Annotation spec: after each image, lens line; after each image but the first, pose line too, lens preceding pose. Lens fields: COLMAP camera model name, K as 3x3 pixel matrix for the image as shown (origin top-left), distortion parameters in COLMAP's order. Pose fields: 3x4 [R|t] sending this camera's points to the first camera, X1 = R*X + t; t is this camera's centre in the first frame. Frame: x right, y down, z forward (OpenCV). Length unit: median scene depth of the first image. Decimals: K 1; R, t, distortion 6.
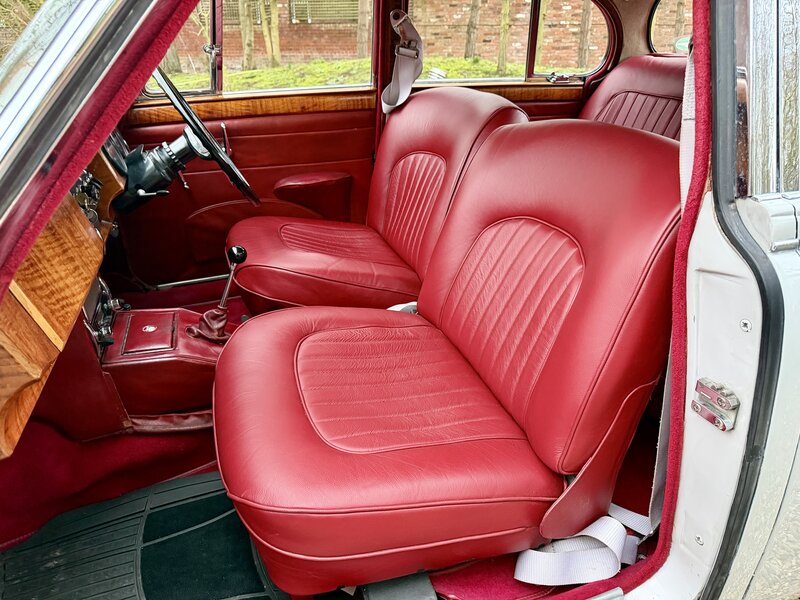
lens RADIAL K [[567.4, 0, 402.6], [0, 567.4, 298.6], [0, 0, 1]] dist [0.004083, -0.011805]
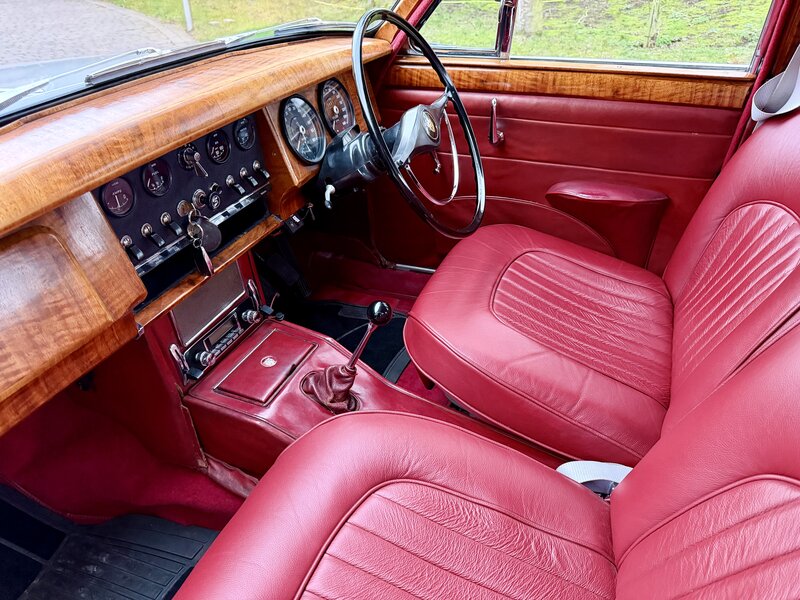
lens RADIAL K [[567.4, 0, 398.2], [0, 567.4, 305.7], [0, 0, 1]] dist [0.004083, -0.011805]
pose [[0.766211, 0.362402, -0.530647, 0.072874], [-0.282974, 0.931705, 0.227710, -0.179112], [0.576928, -0.024314, 0.816433, 0.296844]]
